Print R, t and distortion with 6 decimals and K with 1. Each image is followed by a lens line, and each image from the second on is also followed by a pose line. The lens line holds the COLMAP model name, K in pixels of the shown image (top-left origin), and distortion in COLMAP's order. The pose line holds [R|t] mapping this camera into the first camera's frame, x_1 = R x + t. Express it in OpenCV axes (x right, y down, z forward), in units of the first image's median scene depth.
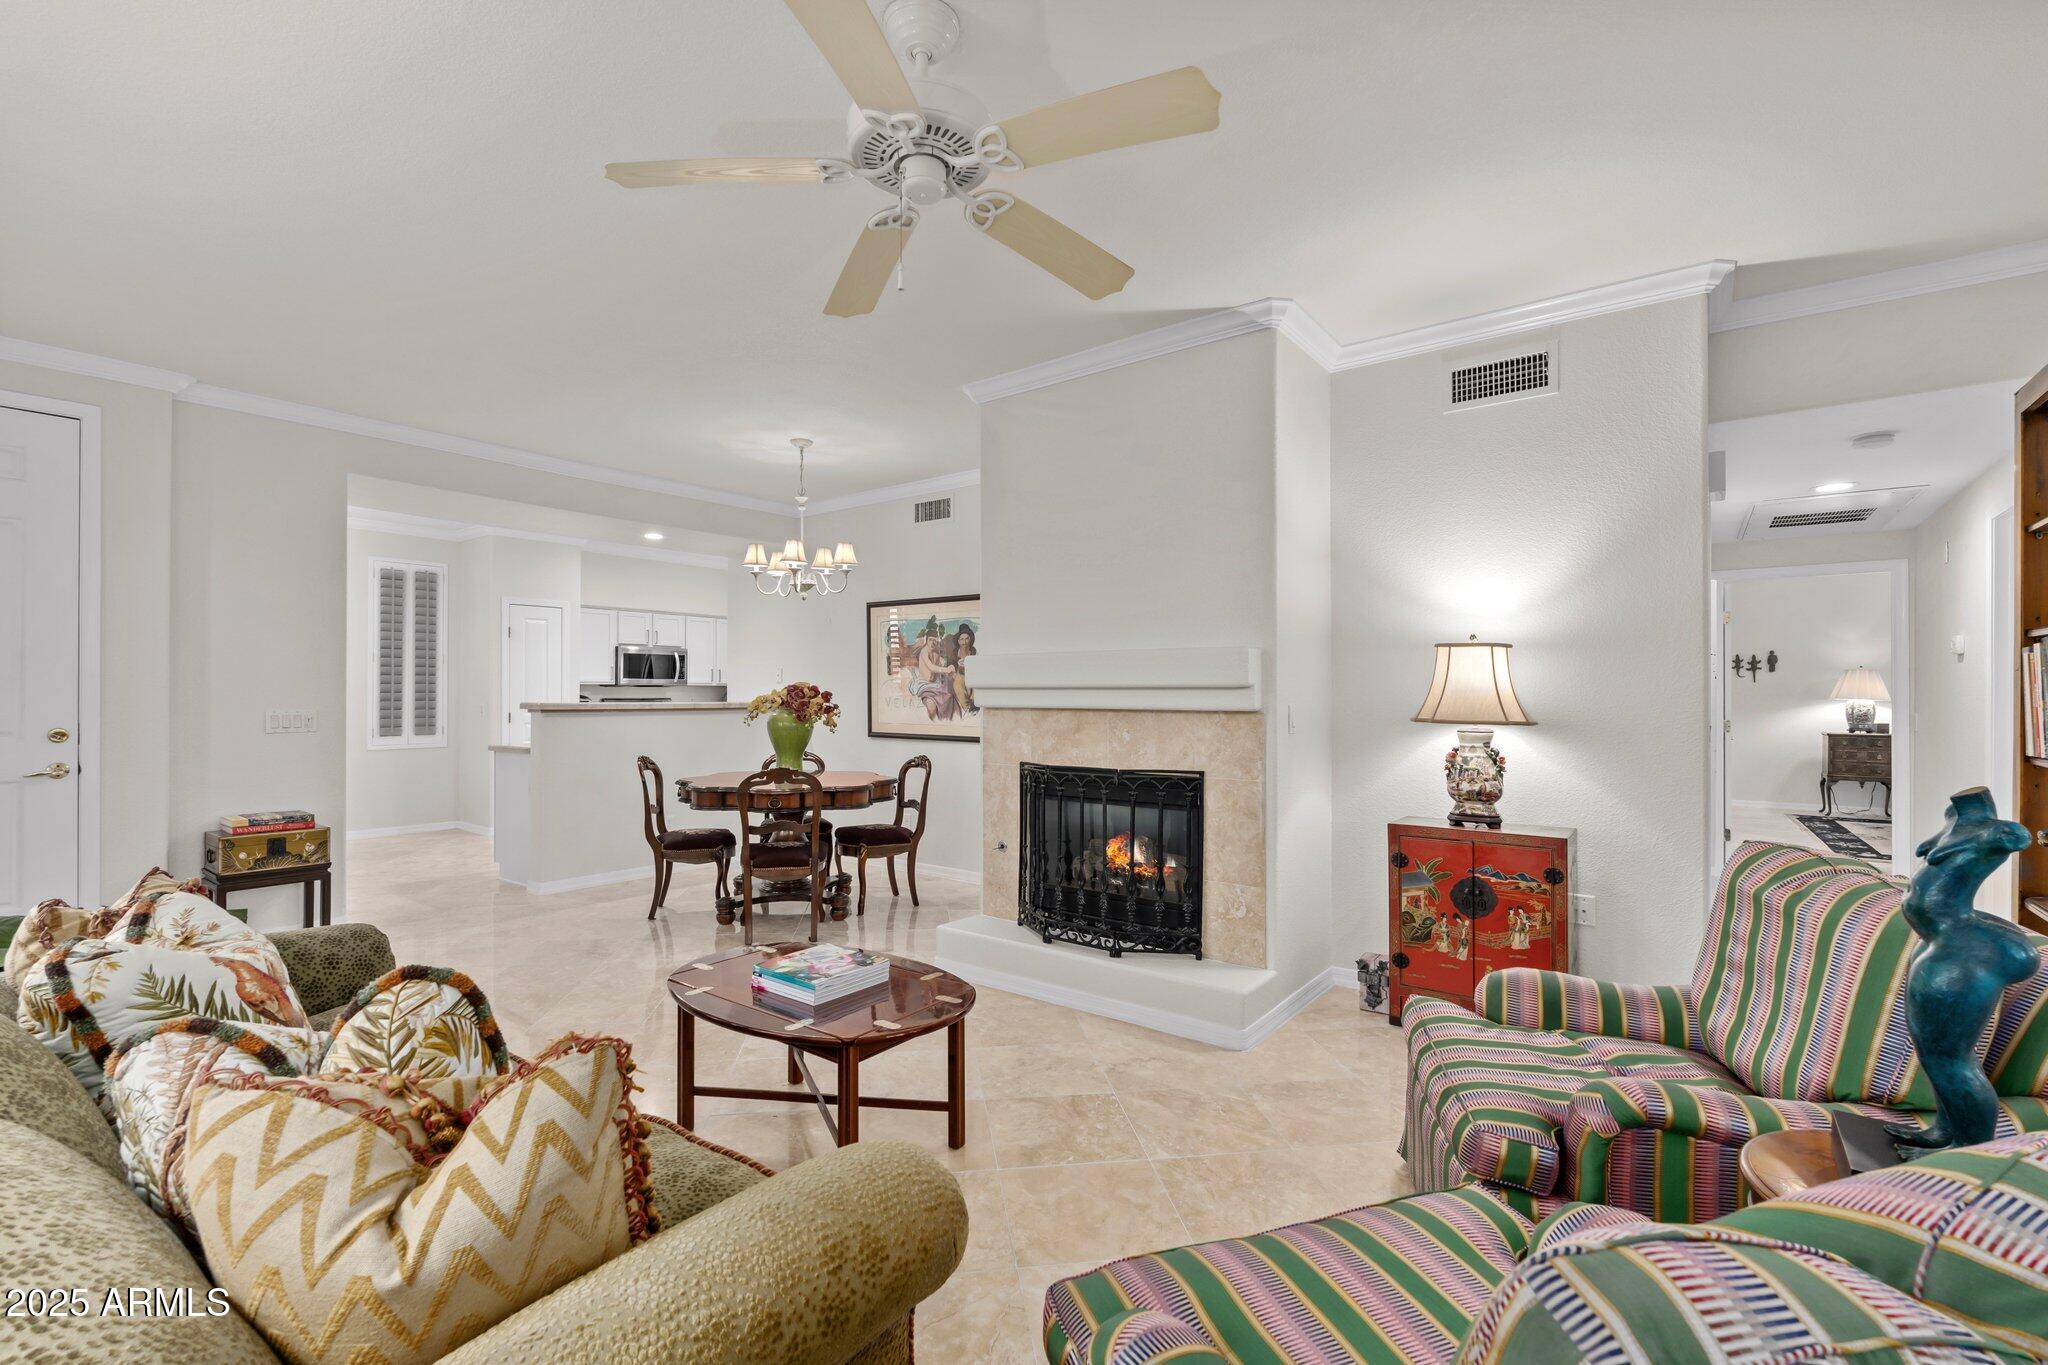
lens RADIAL K [[898.1, 0, 1021.0], [0, 898.1, 689.9], [0, 0, 1]] dist [-0.000362, -0.001303]
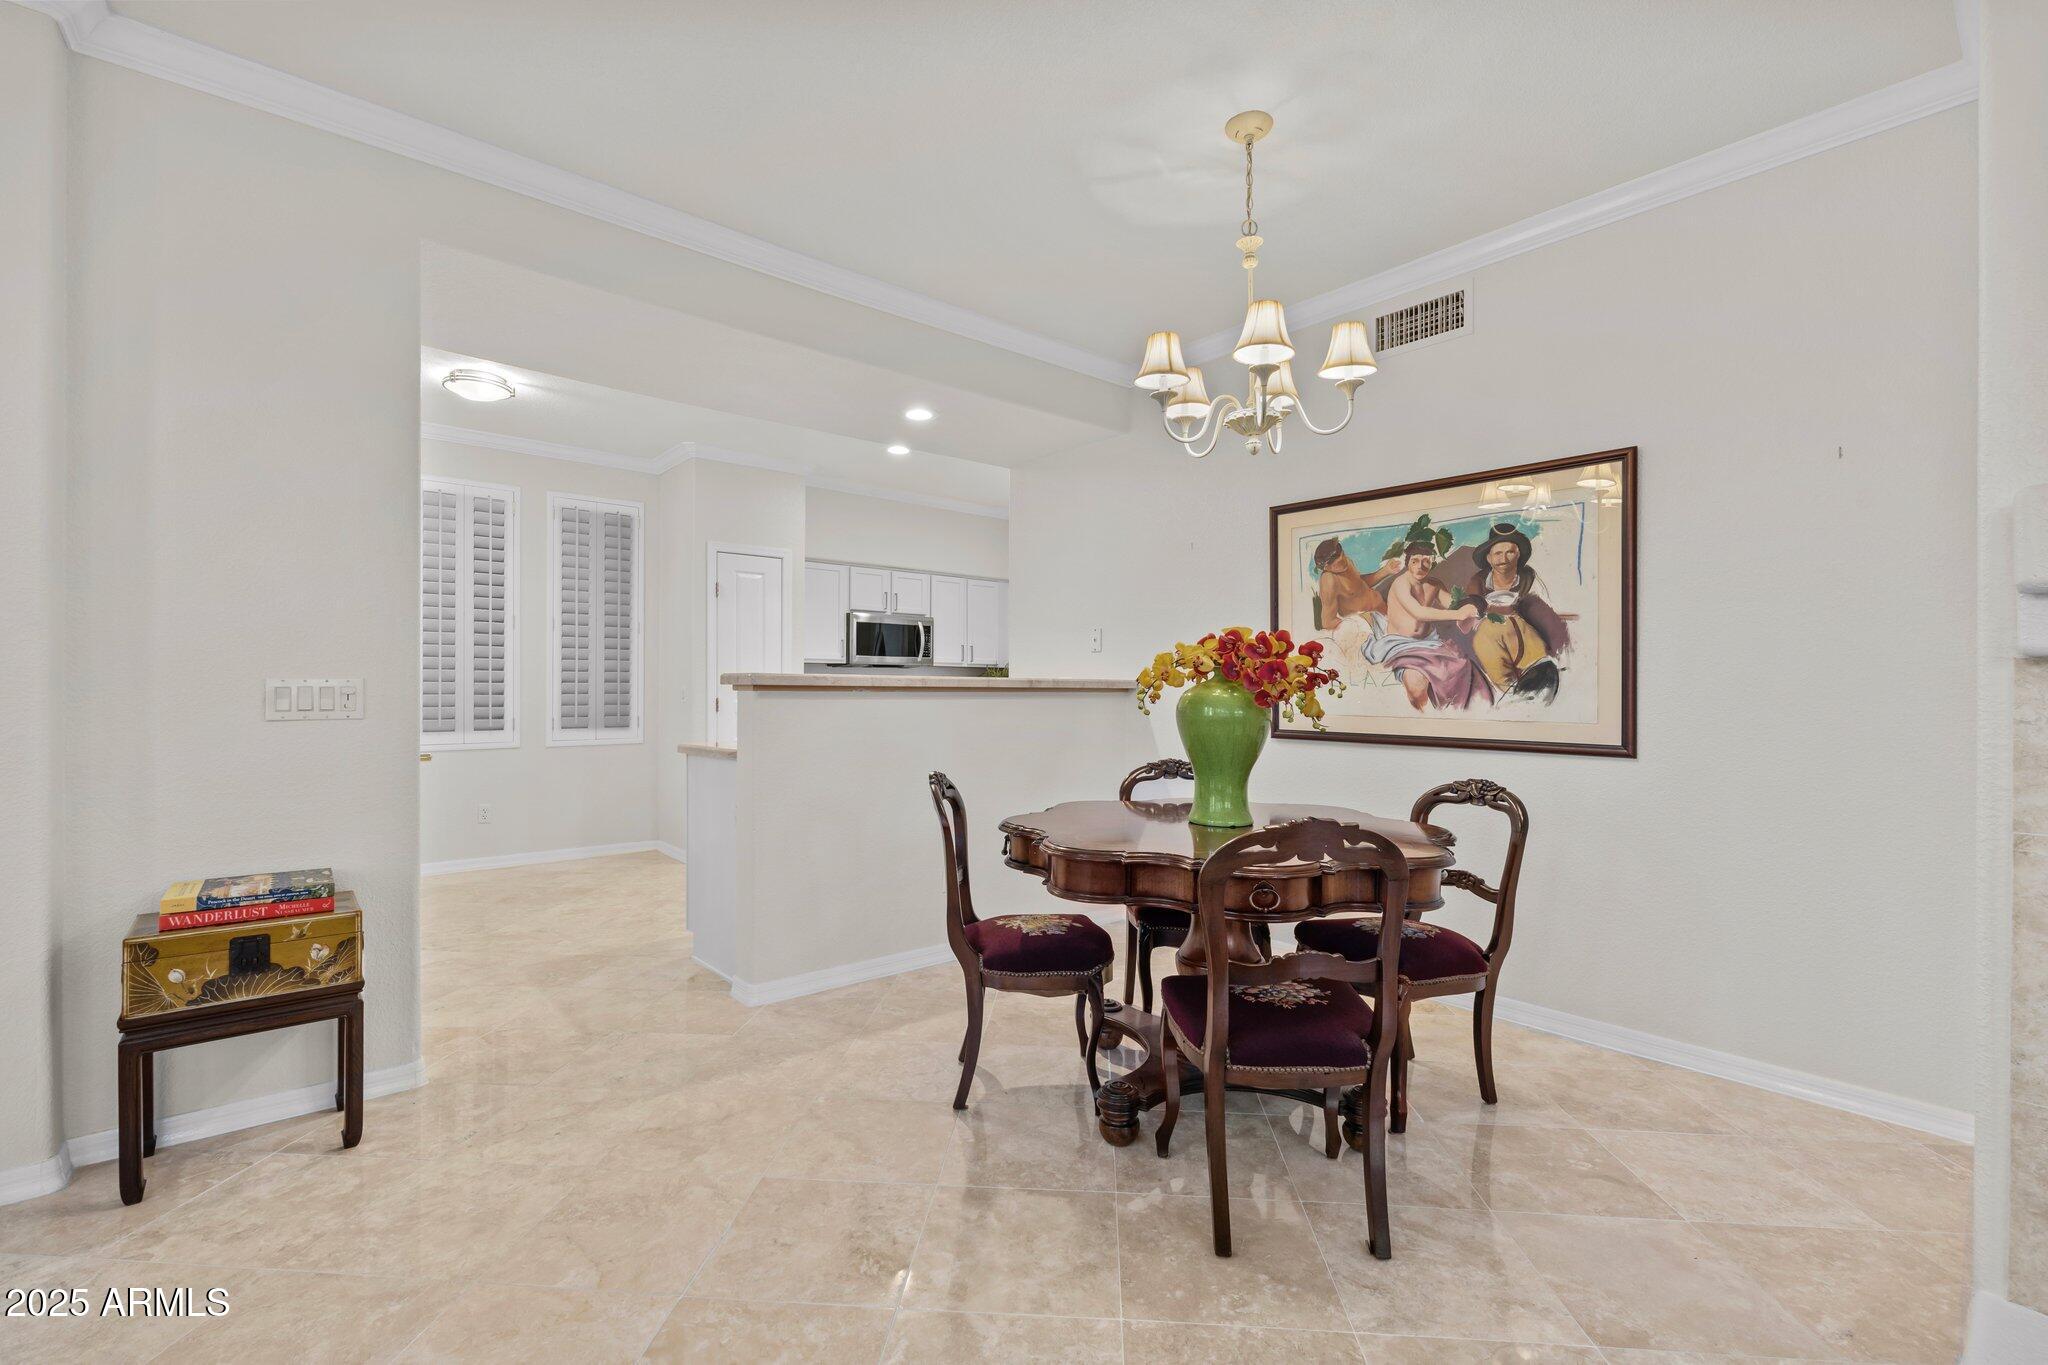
lens RADIAL K [[898.1, 0, 1025.7], [0, 898.1, 690.4], [0, 0, 1]] dist [-0.000362, -0.001303]
pose [[0.979732, 0.001556, -0.200308, -0.225309], [-0.000857, 0.999993, 0.003574, 0.021009], [0.200312, -0.003330, 0.979726, 0.427498]]
